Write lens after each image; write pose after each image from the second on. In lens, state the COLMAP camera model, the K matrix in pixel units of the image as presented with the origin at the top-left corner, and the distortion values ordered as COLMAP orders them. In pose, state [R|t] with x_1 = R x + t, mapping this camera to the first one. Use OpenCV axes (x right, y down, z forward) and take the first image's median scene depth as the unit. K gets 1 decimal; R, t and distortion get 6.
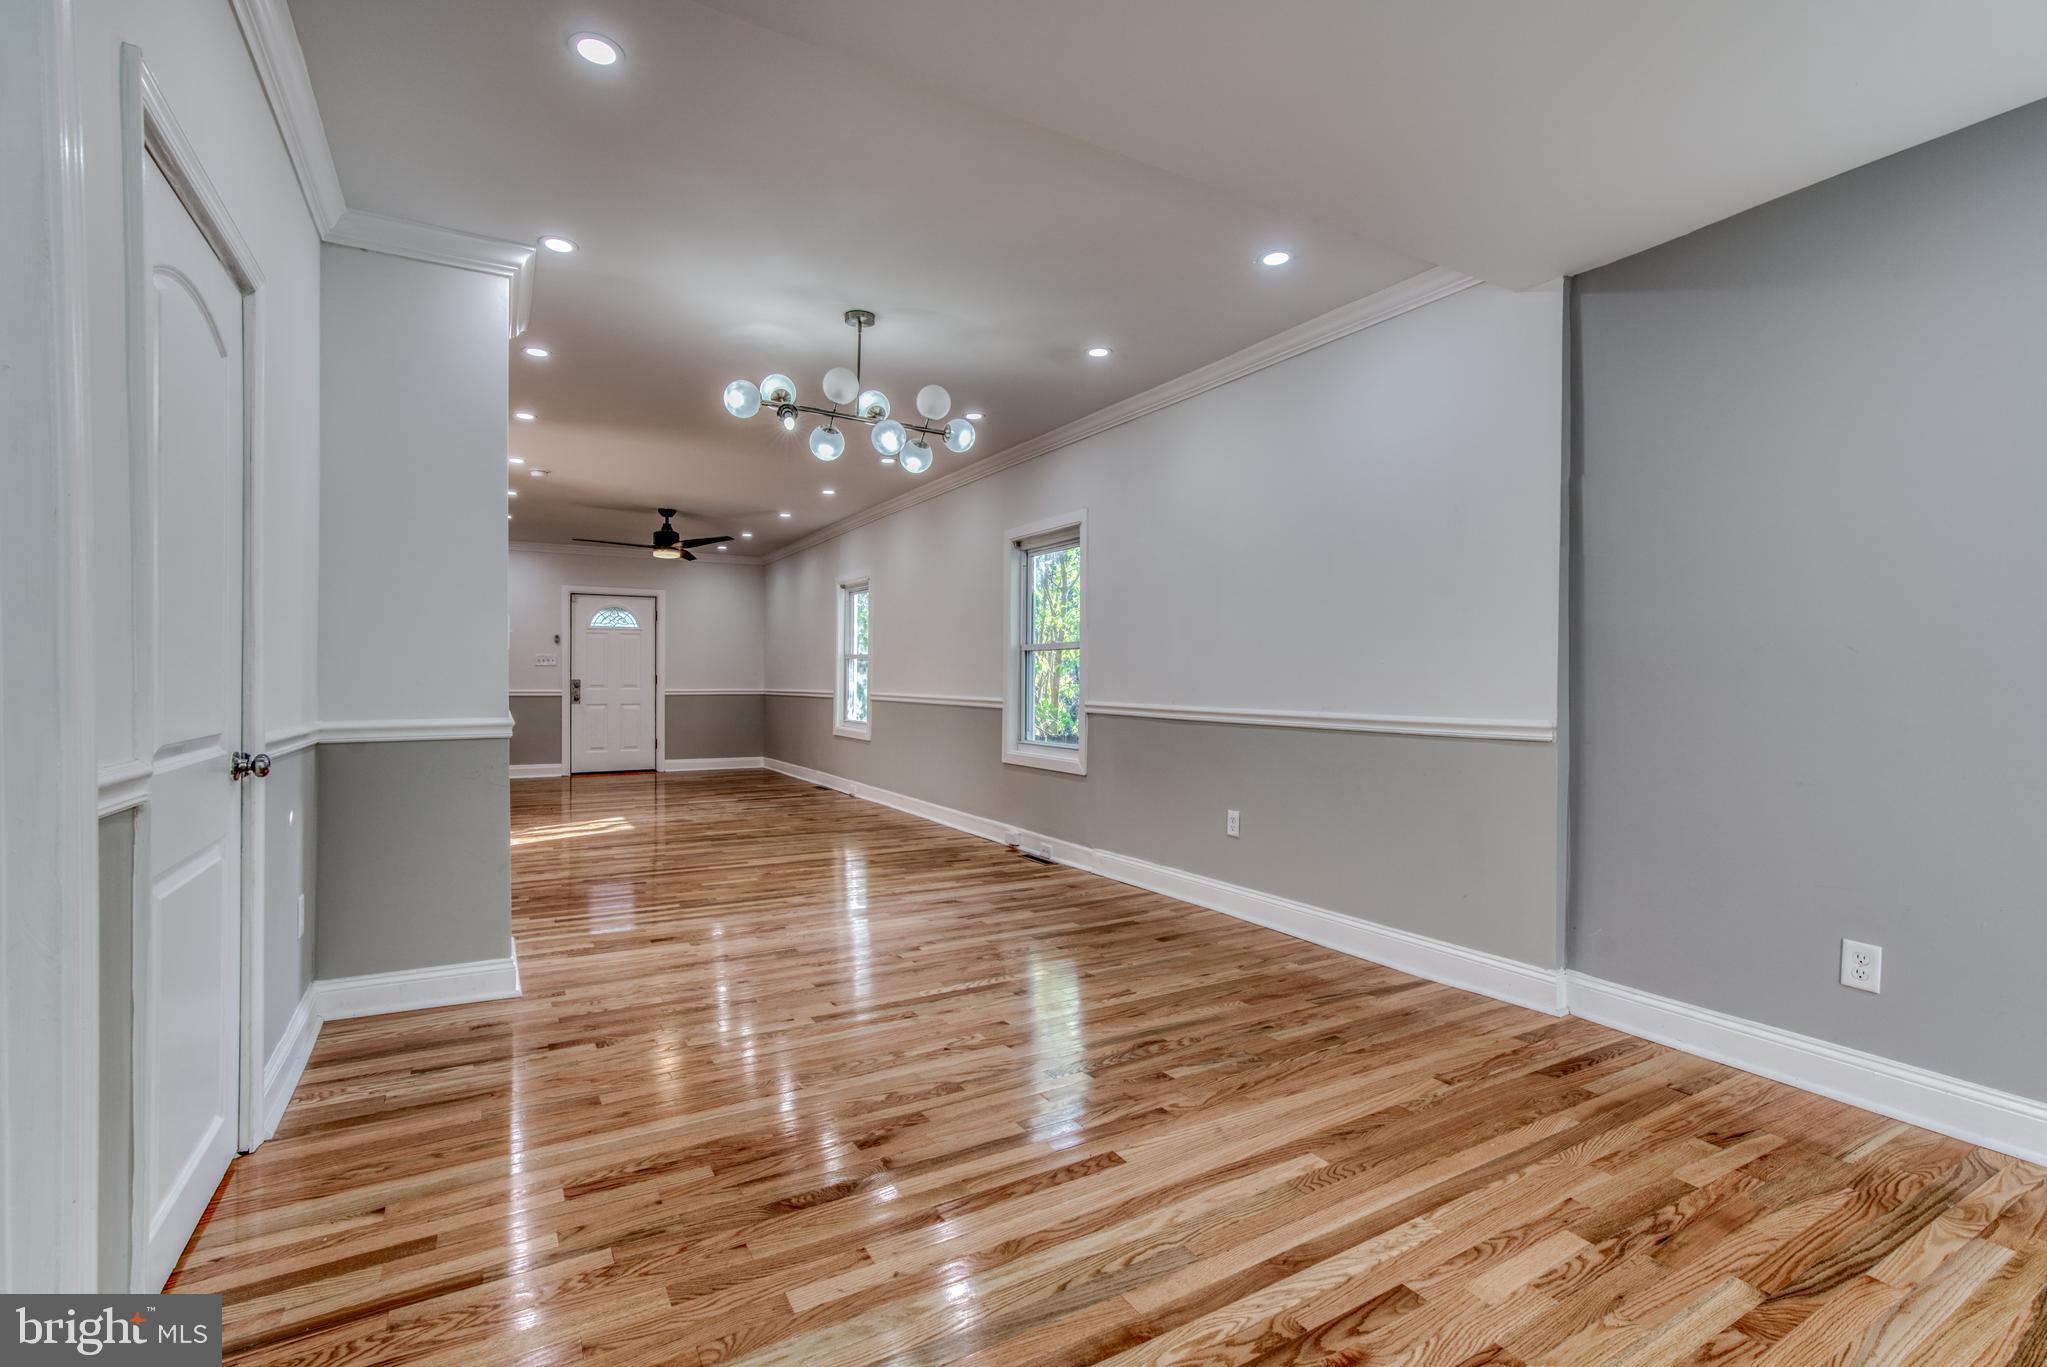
lens RADIAL K [[918.4, 0, 1009.2], [0, 918.4, 678.1], [0, 0, 1]] dist [-0.011118, 0.000734]
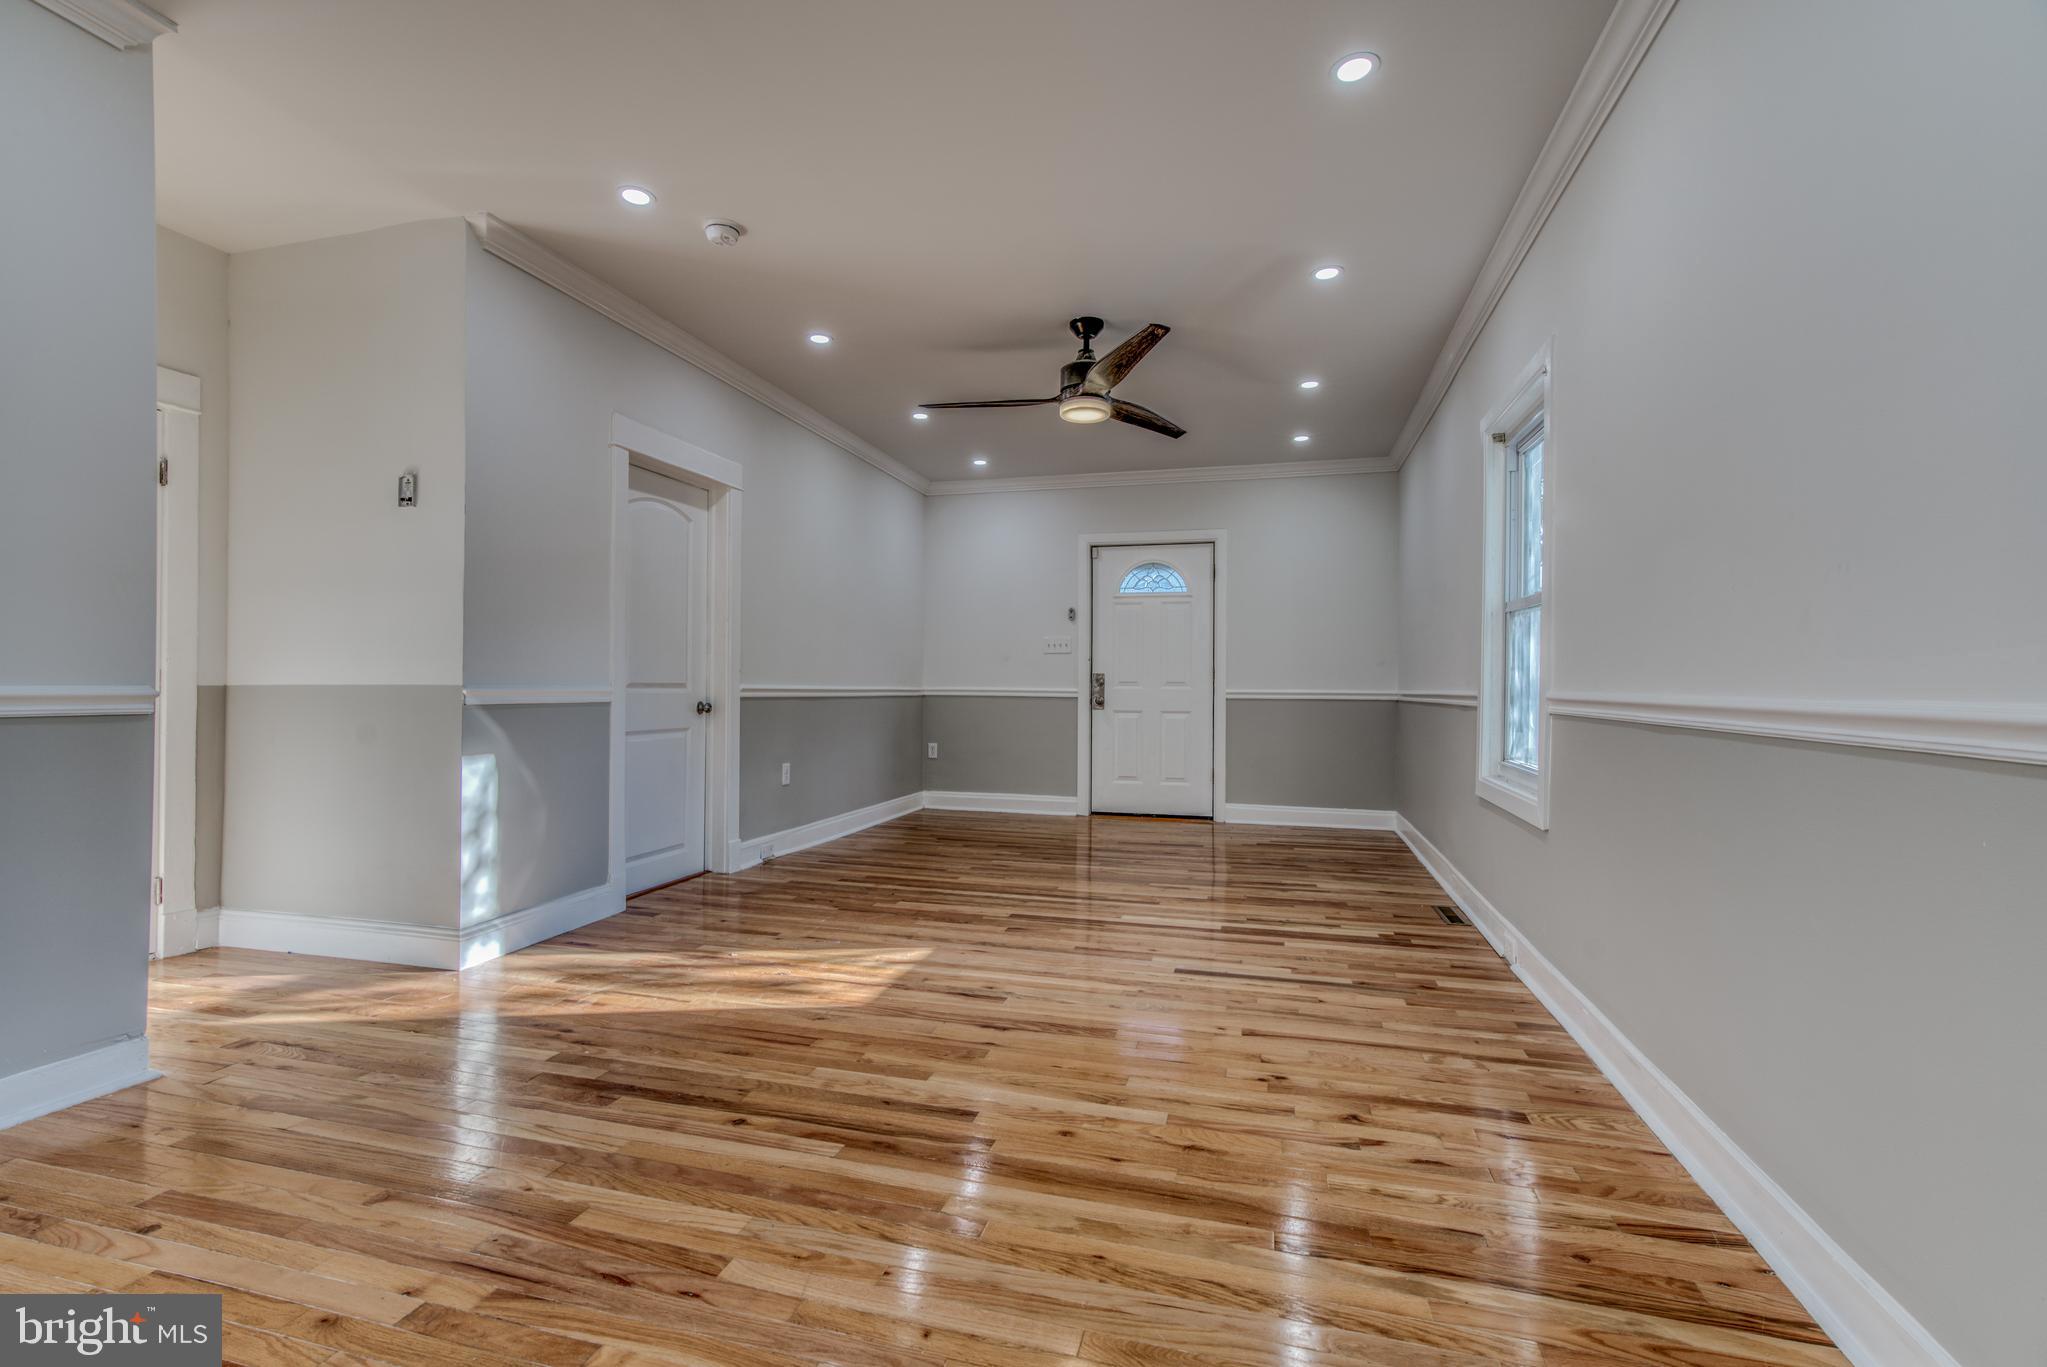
lens RADIAL K [[918.4, 0, 1009.2], [0, 918.4, 678.1], [0, 0, 1]] dist [-0.011118, 0.000734]
pose [[0.701235, -0.003267, -0.712923, -0.047590], [-0.004964, 0.999943, -0.009464, 0.015391], [0.712913, 0.010175, 0.701179, 0.619497]]
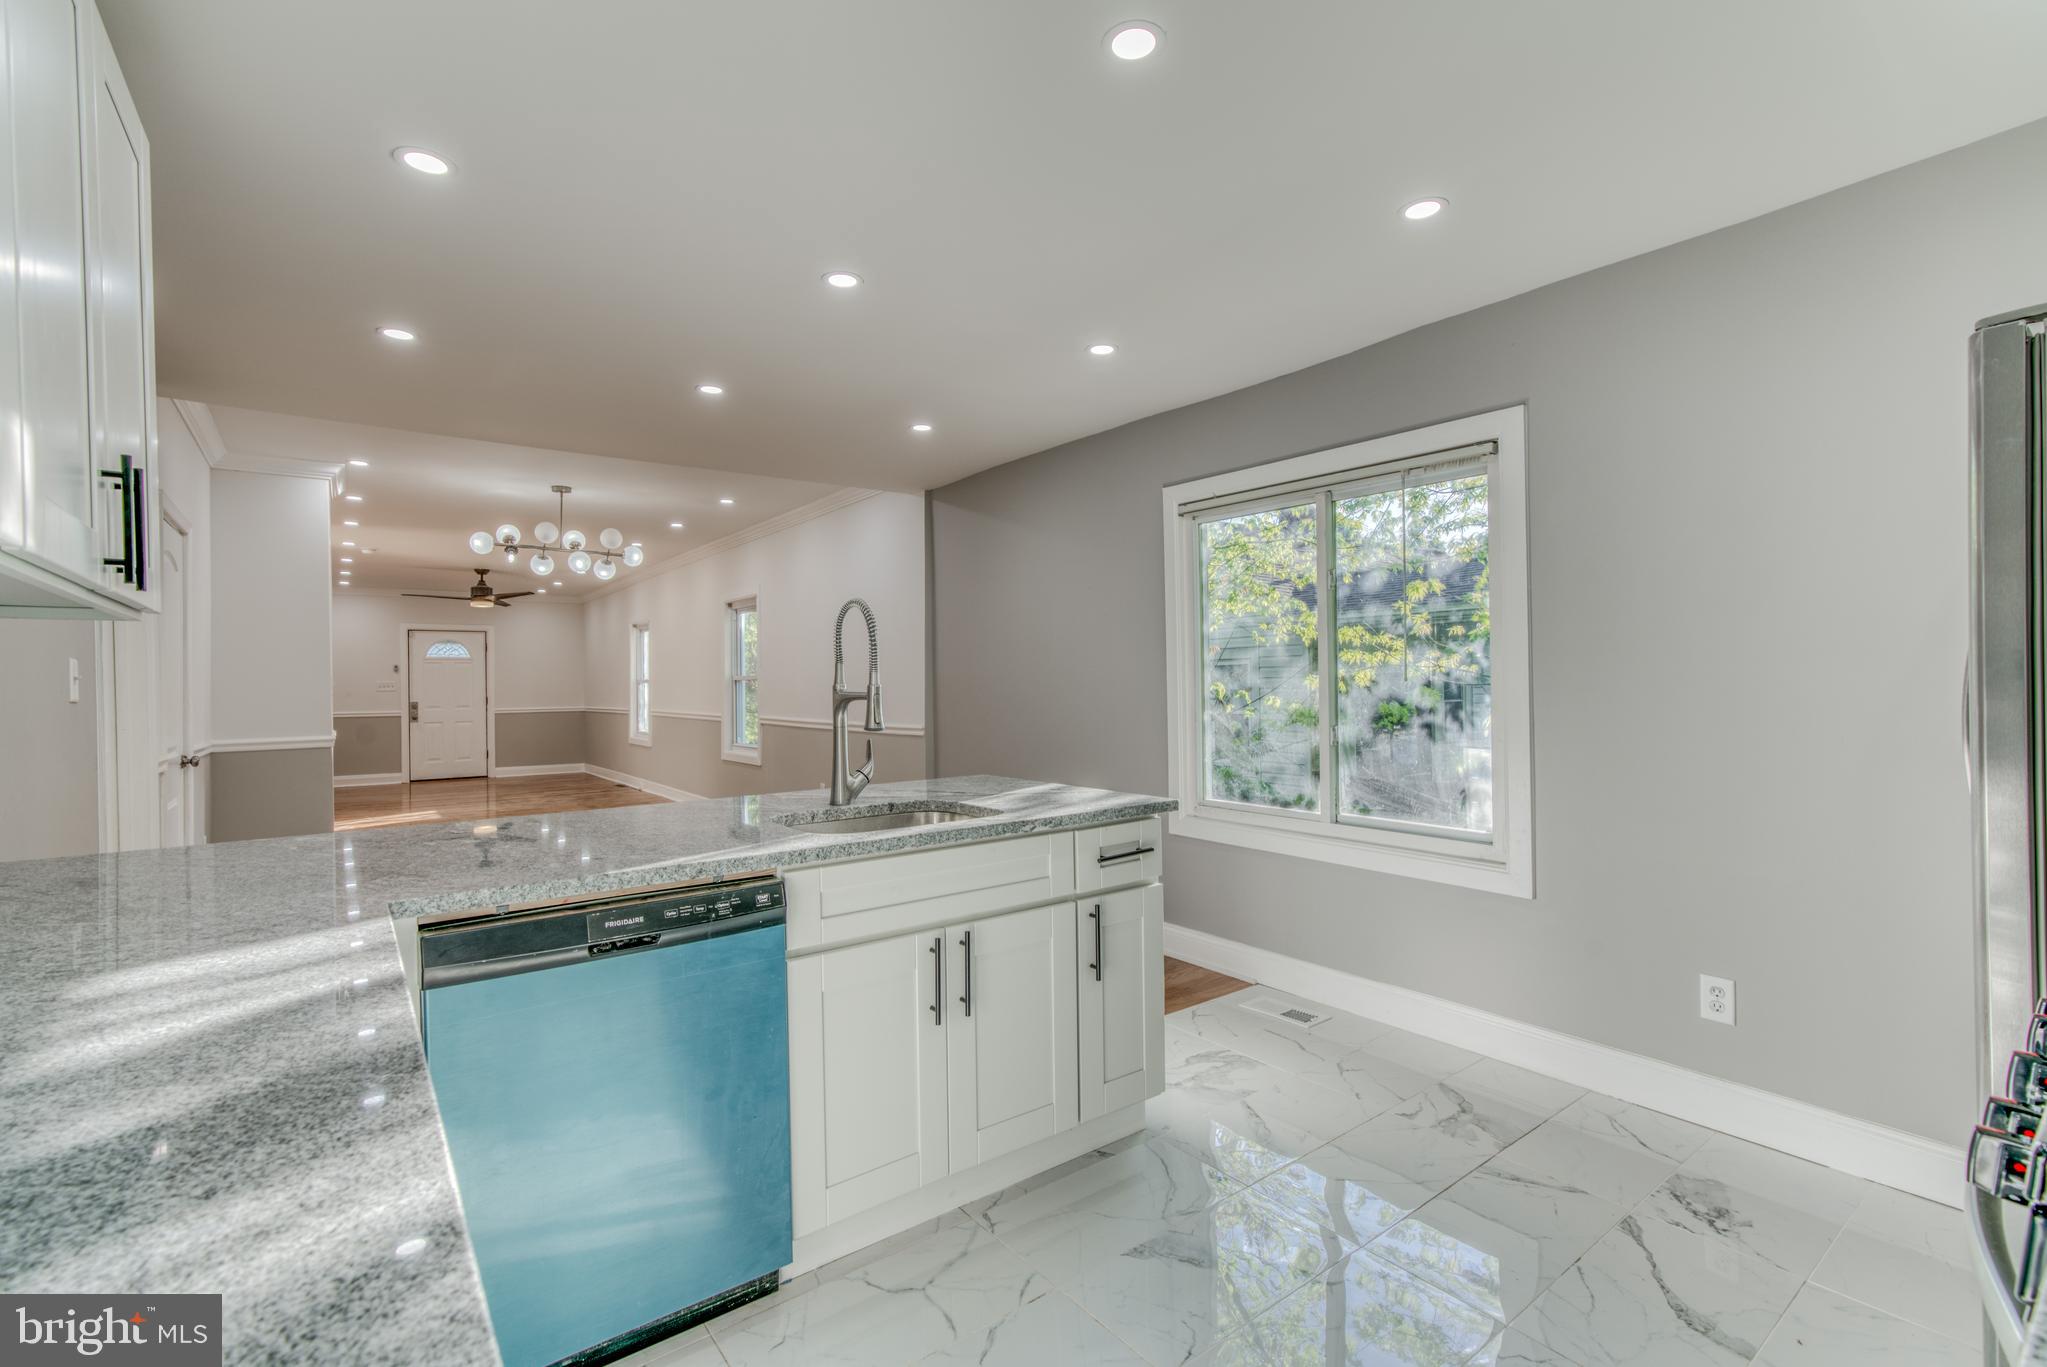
lens RADIAL K [[895.4, 0, 985.6], [0, 895.4, 677.4], [0, 0, 1]] dist [0.010993, 0.000298]
pose [[0.994898, -0.015022, 0.099763, 0.196709], [0.015822, 0.999849, -0.007235, -0.013327], [-0.099639, 0.008777, 0.994985, -0.312336]]
